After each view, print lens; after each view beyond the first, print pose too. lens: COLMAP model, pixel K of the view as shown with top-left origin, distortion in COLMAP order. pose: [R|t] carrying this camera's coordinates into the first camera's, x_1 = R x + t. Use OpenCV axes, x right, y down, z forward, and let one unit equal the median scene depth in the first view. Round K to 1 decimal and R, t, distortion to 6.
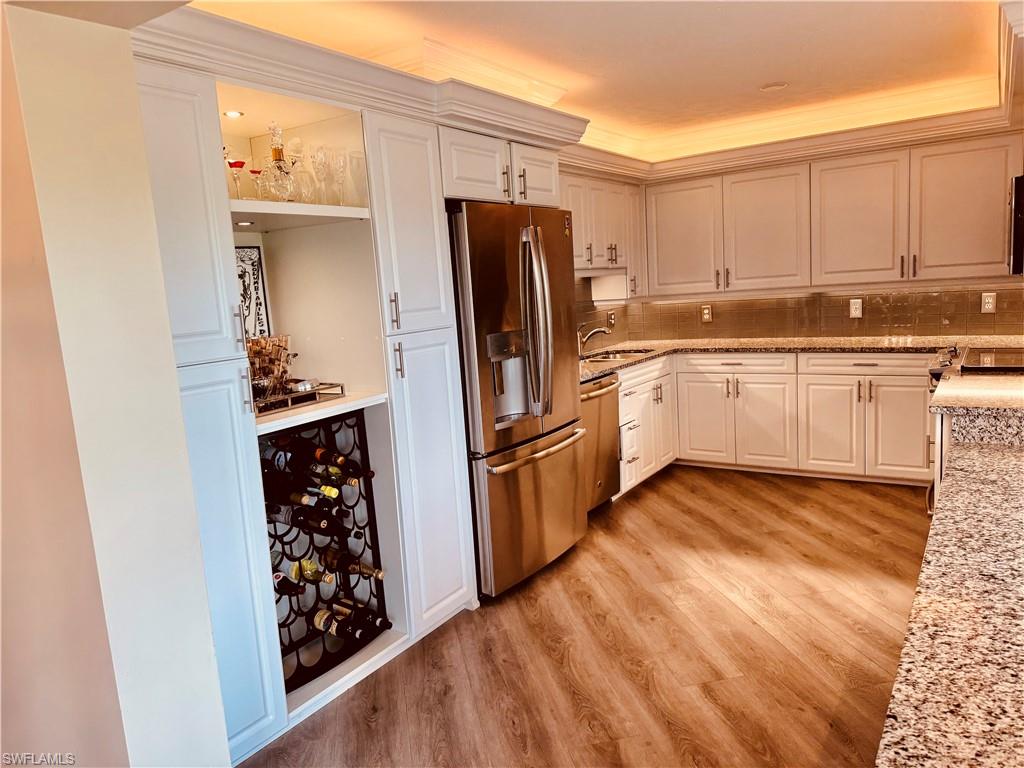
lens RADIAL K [[702.2, 0, 515.6], [0, 702.2, 381.2], [0, 0, 1]] dist [0.109795, -0.166101]
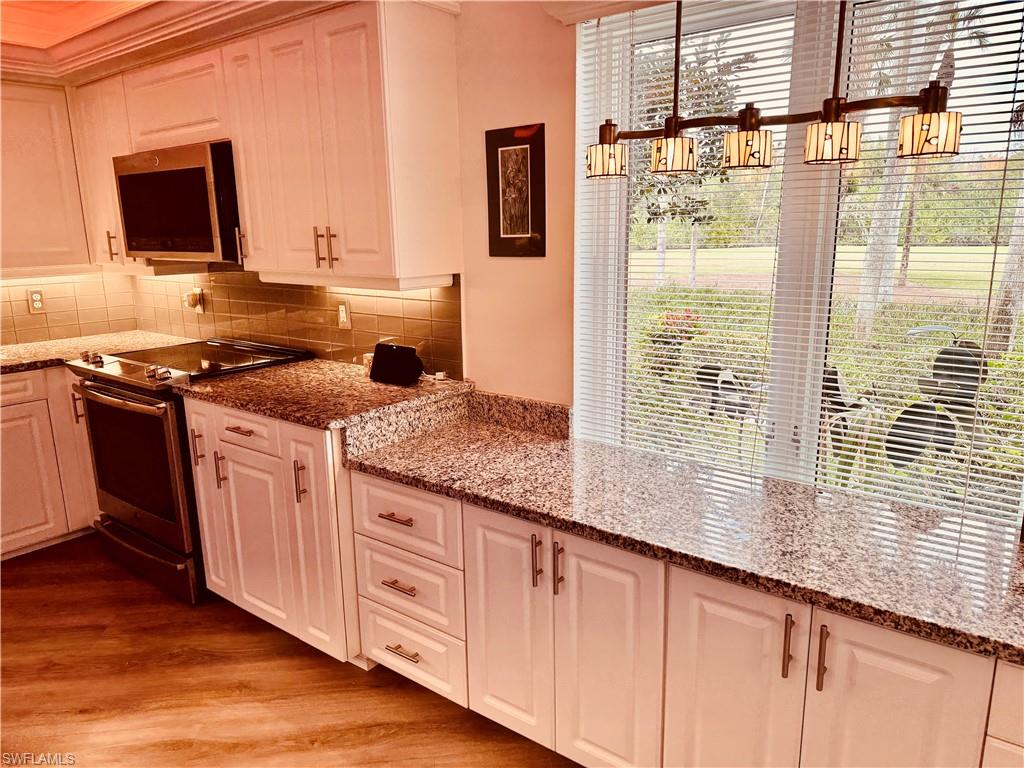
lens RADIAL K [[727.8, 0, 510.3], [0, 727.8, 388.5], [0, 0, 1]] dist [0.048066, -0.064009]
pose [[0.087699, -0.159804, 0.983246, -0.202676], [0.153857, 0.977377, 0.145127, -0.092526], [-0.984194, 0.138552, 0.110302, 0.737841]]
